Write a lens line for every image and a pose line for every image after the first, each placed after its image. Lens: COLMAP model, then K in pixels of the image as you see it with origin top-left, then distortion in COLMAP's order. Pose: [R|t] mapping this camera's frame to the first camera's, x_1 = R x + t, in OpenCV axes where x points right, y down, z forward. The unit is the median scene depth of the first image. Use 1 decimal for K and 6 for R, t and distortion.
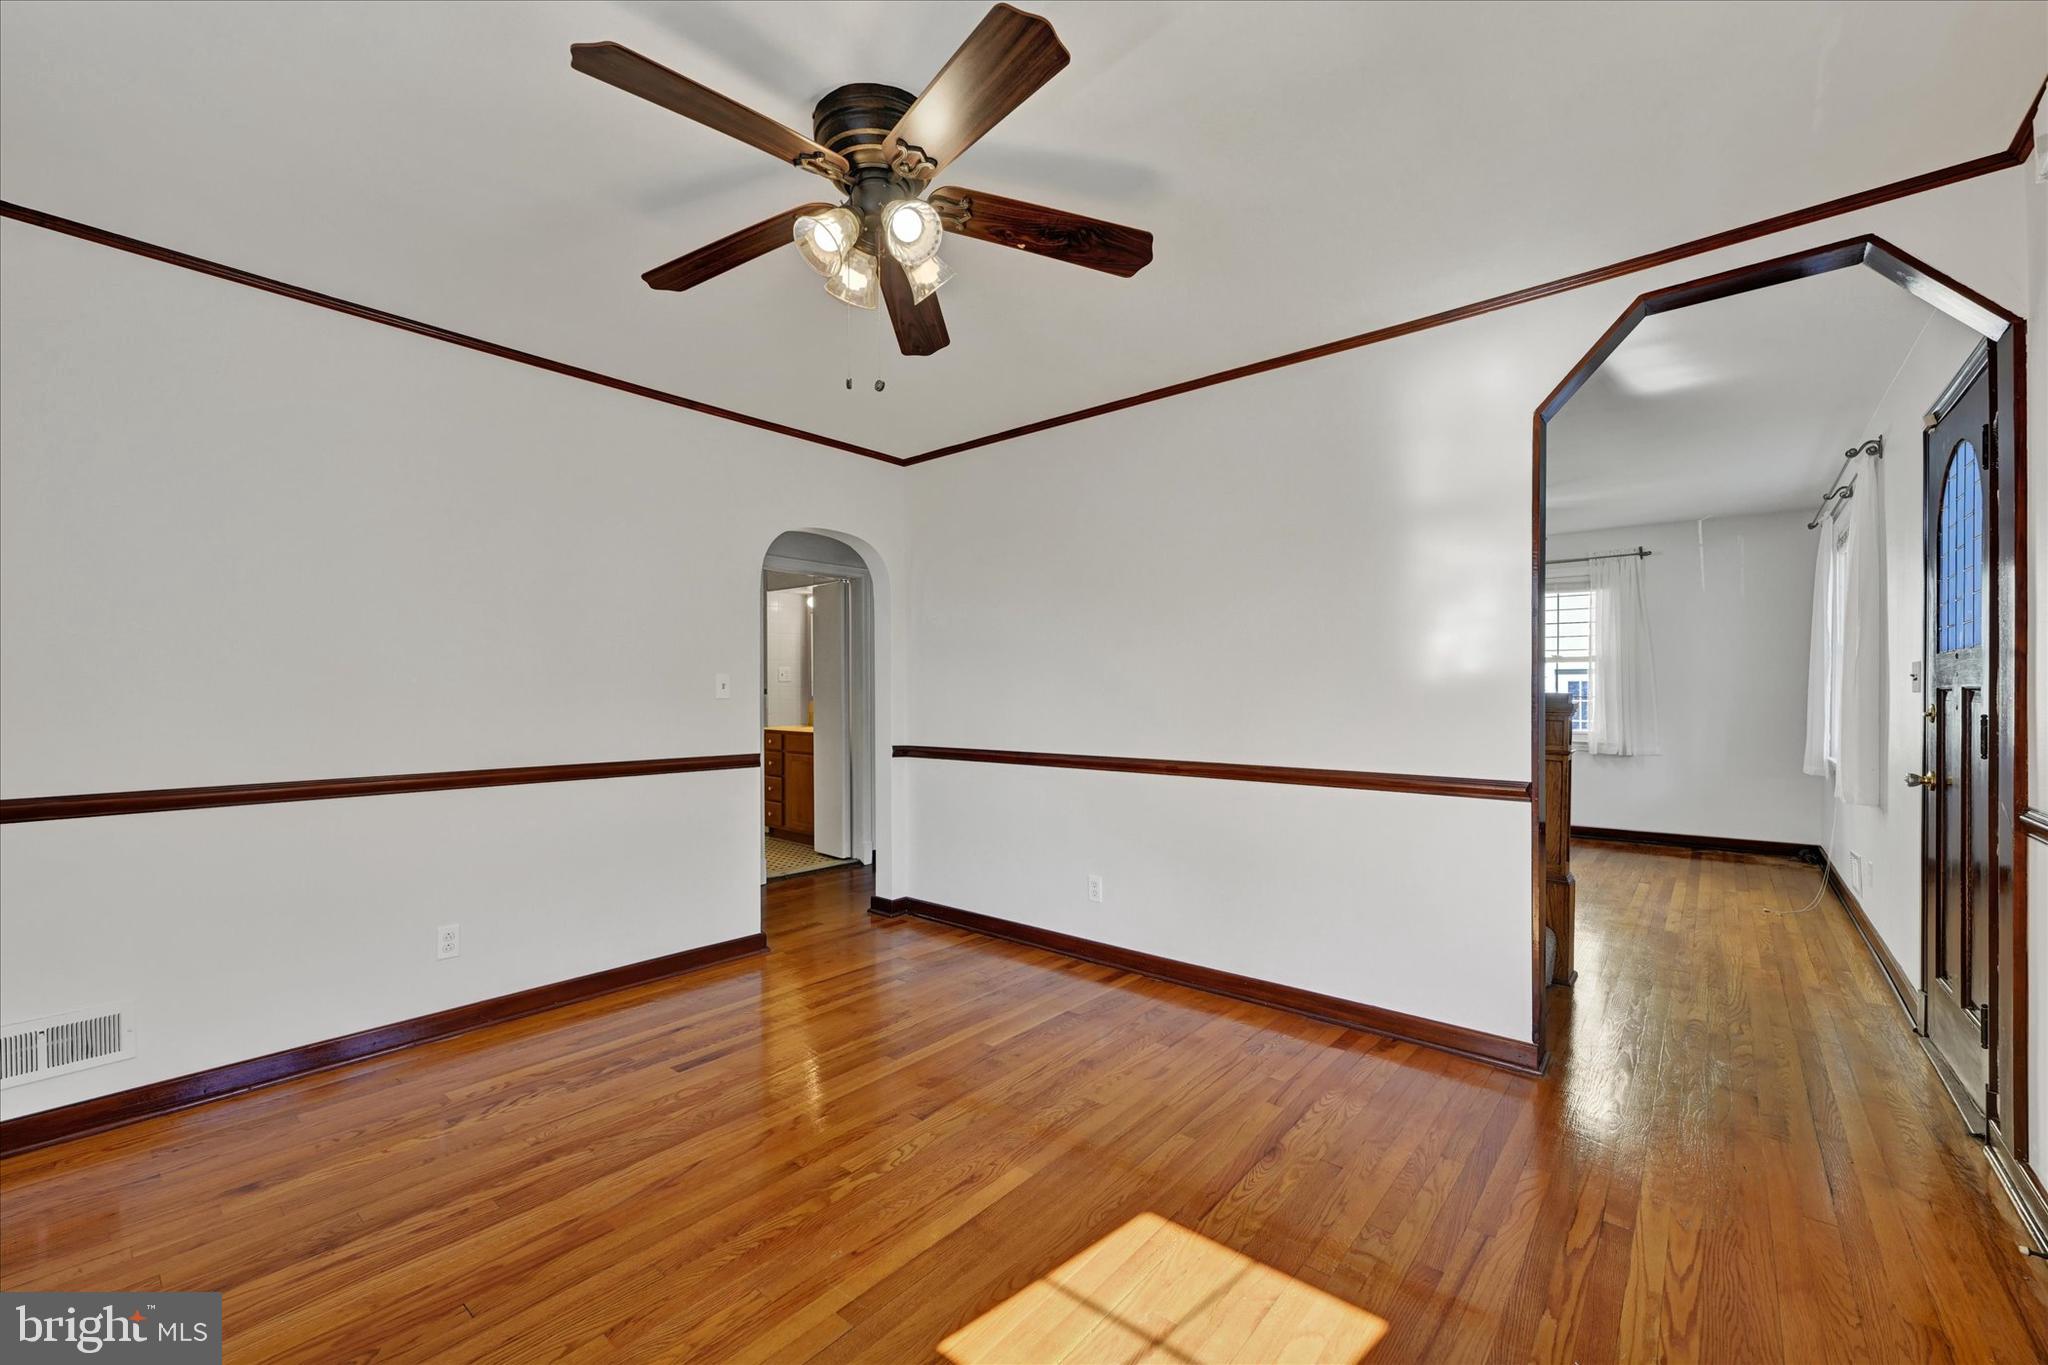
lens RADIAL K [[833.8, 0, 1018.5], [0, 833.8, 694.6], [0, 0, 1]] dist [-0.000422, 0.000052]
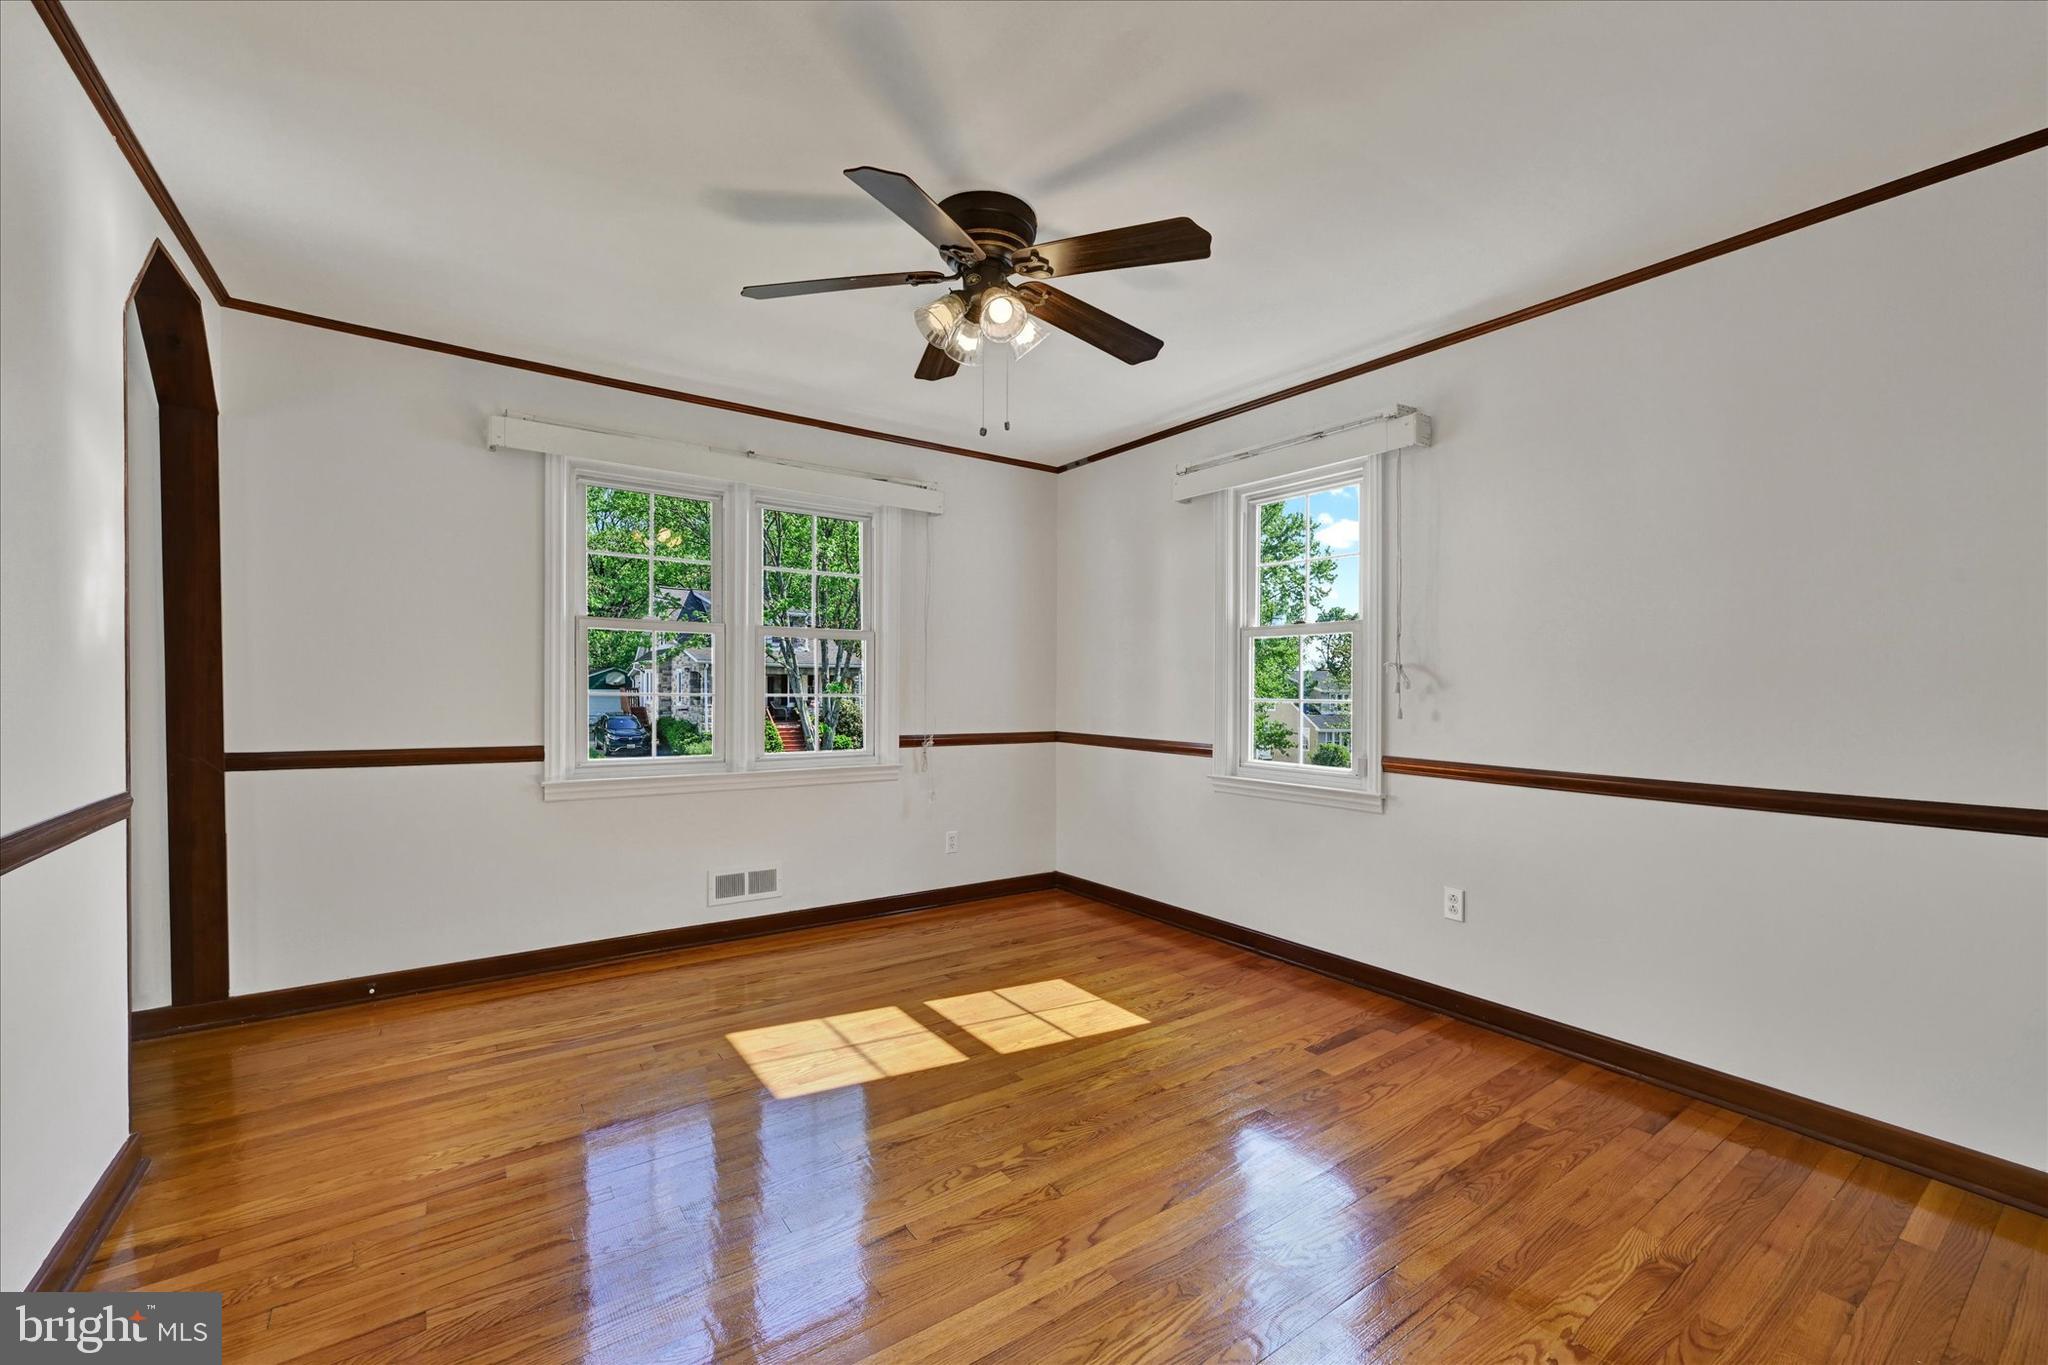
lens RADIAL K [[833.8, 0, 1027.2], [0, 833.8, 680.8], [0, 0, 1]] dist [-0.000422, 0.000052]
pose [[-0.967107, -0.002473, 0.254359, -0.474223], [-0.003174, 0.999992, -0.002344, -0.001875], [-0.254351, -0.003075, -0.967107, 1.922298]]
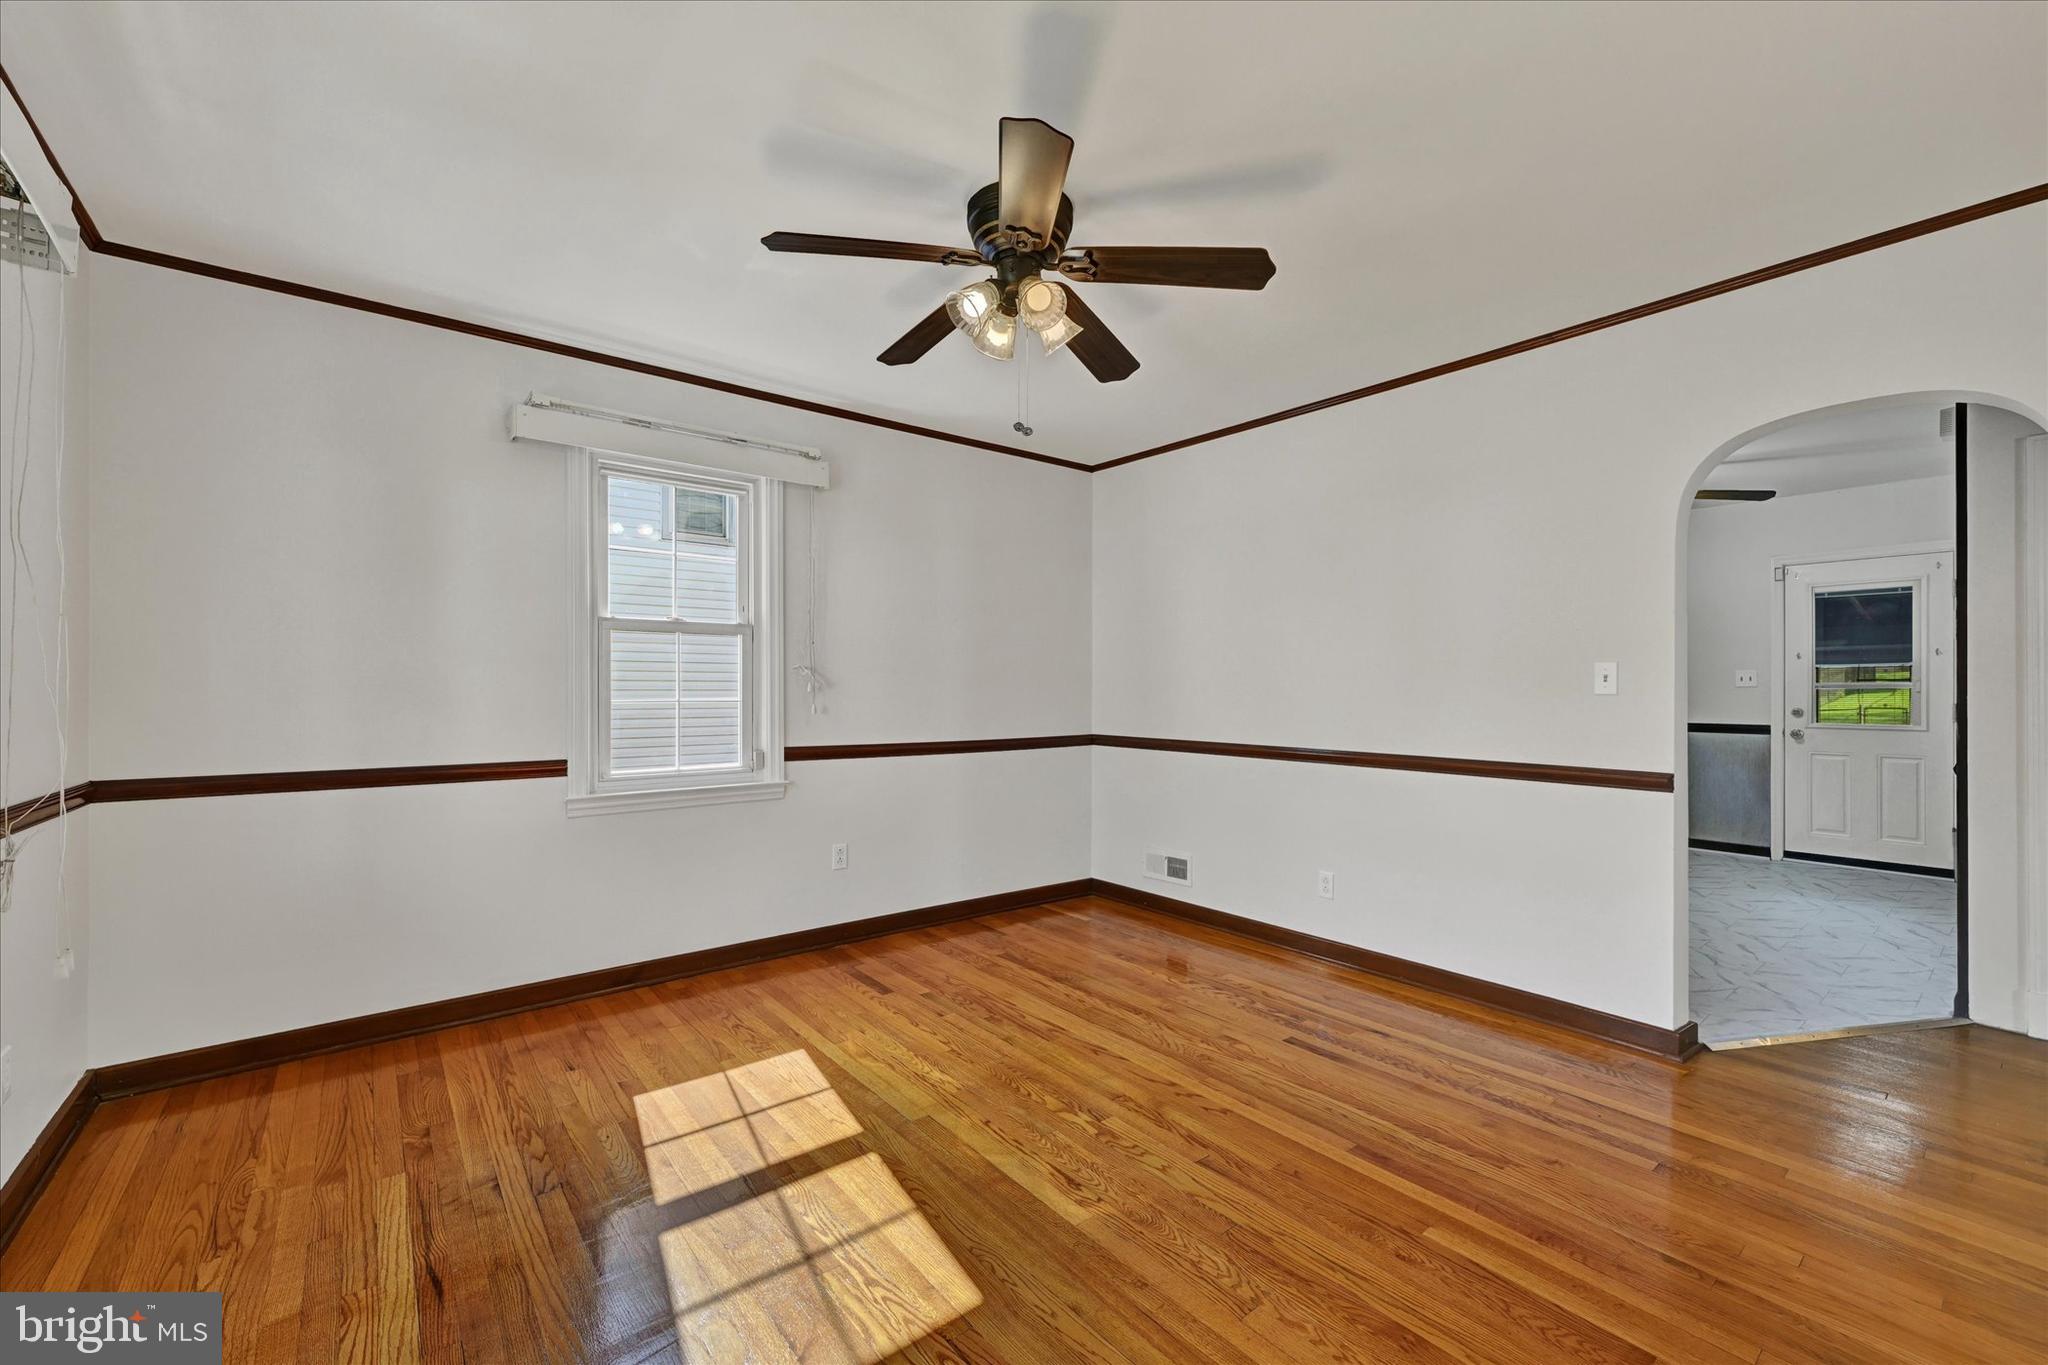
lens RADIAL K [[833.8, 0, 1012.3], [0, 833.8, 680.7], [0, 0, 1]] dist [-0.000422, 0.000052]
pose [[-0.200388, -0.007652, -0.979687, 0.893203], [-0.005219, 0.999964, -0.006743, -0.000012], [0.979703, 0.003762, -0.200420, 1.091681]]
